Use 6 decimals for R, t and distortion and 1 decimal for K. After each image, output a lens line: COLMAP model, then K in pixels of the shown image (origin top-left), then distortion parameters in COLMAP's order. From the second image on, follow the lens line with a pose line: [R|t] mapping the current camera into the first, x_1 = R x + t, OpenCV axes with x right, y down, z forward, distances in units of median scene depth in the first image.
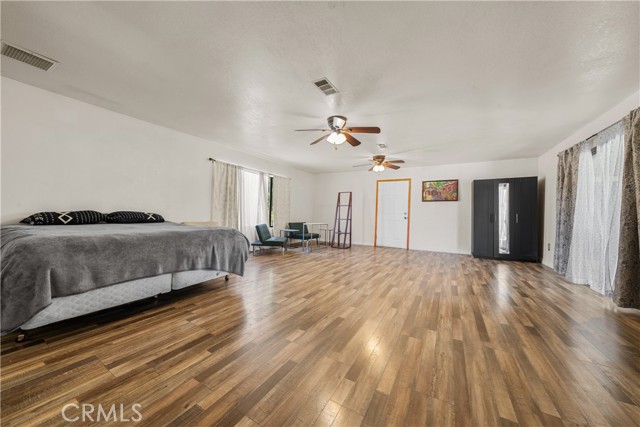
lens RADIAL K [[223.0, 0, 320.0], [0, 223.0, 213.5], [0, 0, 1]] dist [-0.000063, -0.000079]
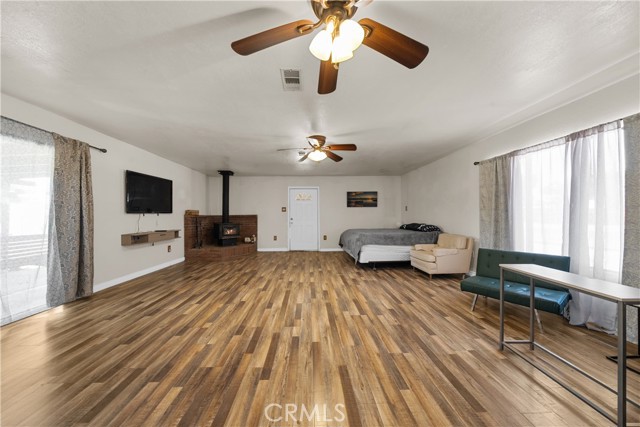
lens RADIAL K [[223.0, 0, 320.0], [0, 223.0, 213.5], [0, 0, 1]] dist [-0.000063, -0.000079]
pose [[-0.841509, -0.026055, -0.539615, 0.673831], [-0.015275, 0.999585, -0.024444, -0.033164], [0.540028, -0.012327, -0.841557, 2.022905]]
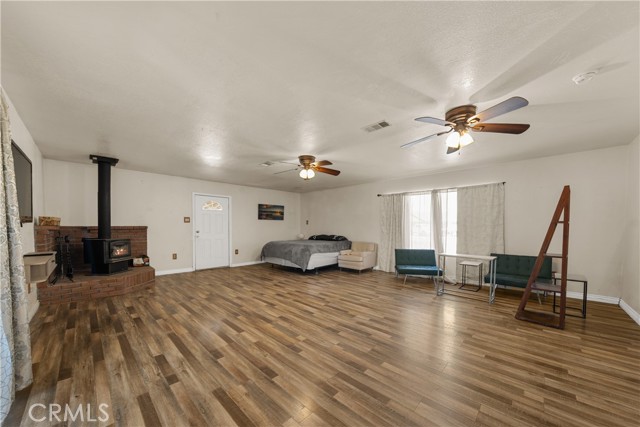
lens RADIAL K [[227.9, 0, 323.9], [0, 227.9, 237.8], [0, 0, 1]] dist [-0.000345, -0.000021]
pose [[-0.221274, 0.018292, -0.975040, 1.297313], [-0.009016, 0.999743, 0.020801, -0.027385], [0.975170, 0.013394, -0.221052, 1.434620]]
